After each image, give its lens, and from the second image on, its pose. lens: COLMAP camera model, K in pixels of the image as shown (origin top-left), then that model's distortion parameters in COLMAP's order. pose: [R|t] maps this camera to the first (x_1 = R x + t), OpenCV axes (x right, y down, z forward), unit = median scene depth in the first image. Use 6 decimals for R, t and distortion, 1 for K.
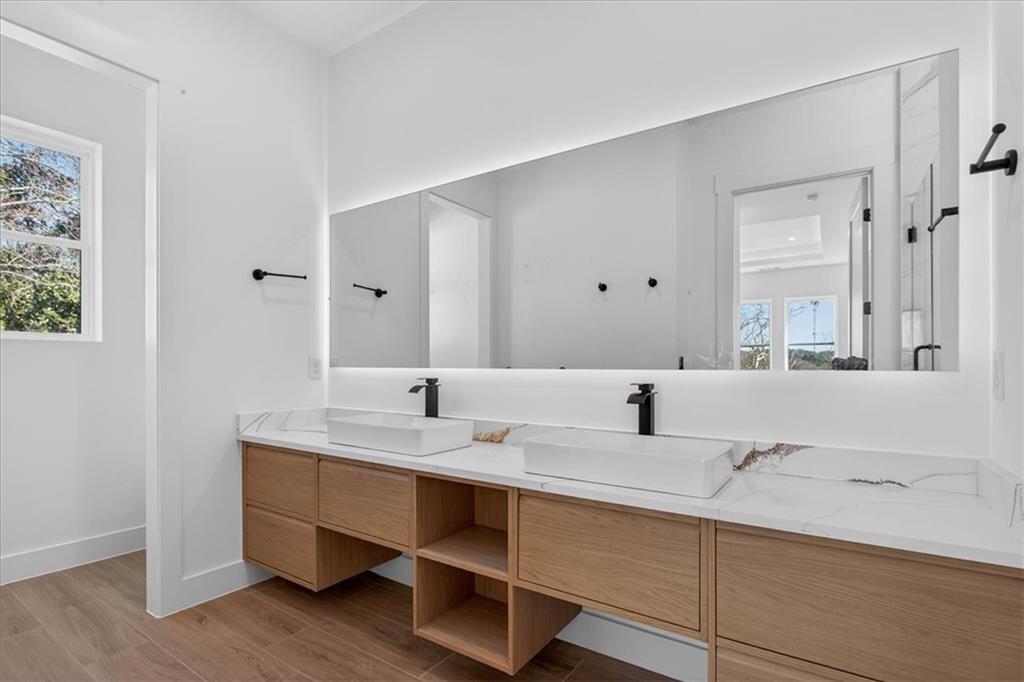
lens RADIAL K [[495.2, 0, 511.1], [0, 495.2, 346.6], [0, 0, 1]] dist [-0.002873, -0.000080]
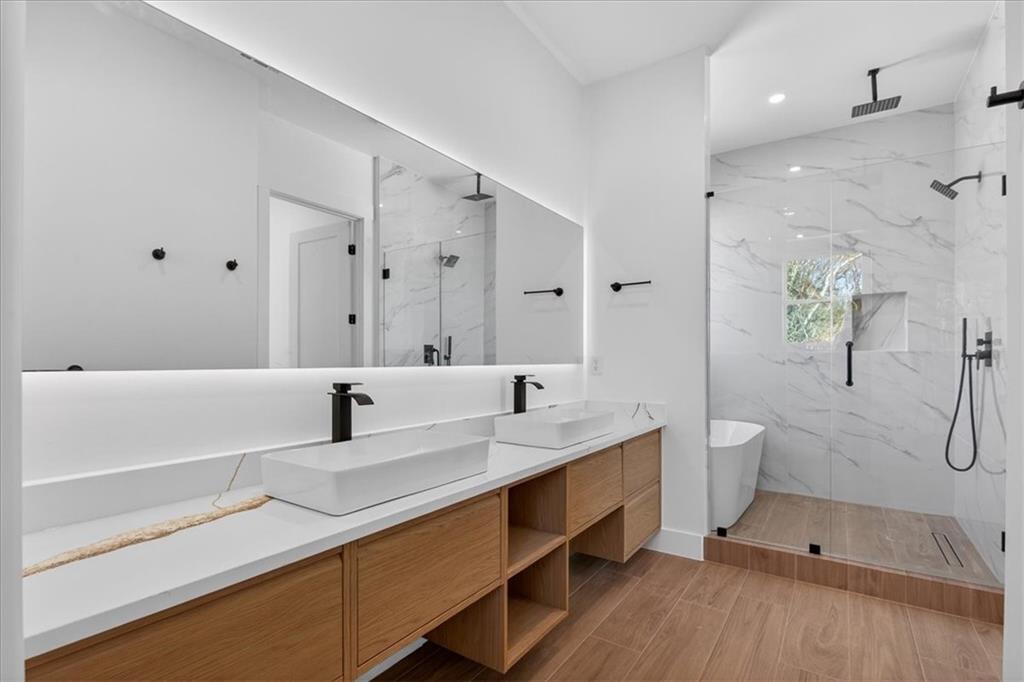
lens RADIAL K [[495.2, 0, 510.7], [0, 495.2, 352.0], [0, 0, 1]] dist [-0.002873, -0.000080]
pose [[-0.010705, 0.021729, 0.999707, -0.988501], [-0.031296, 0.999267, -0.022055, 0.037952], [-0.999453, -0.031523, -0.010017, 0.941358]]
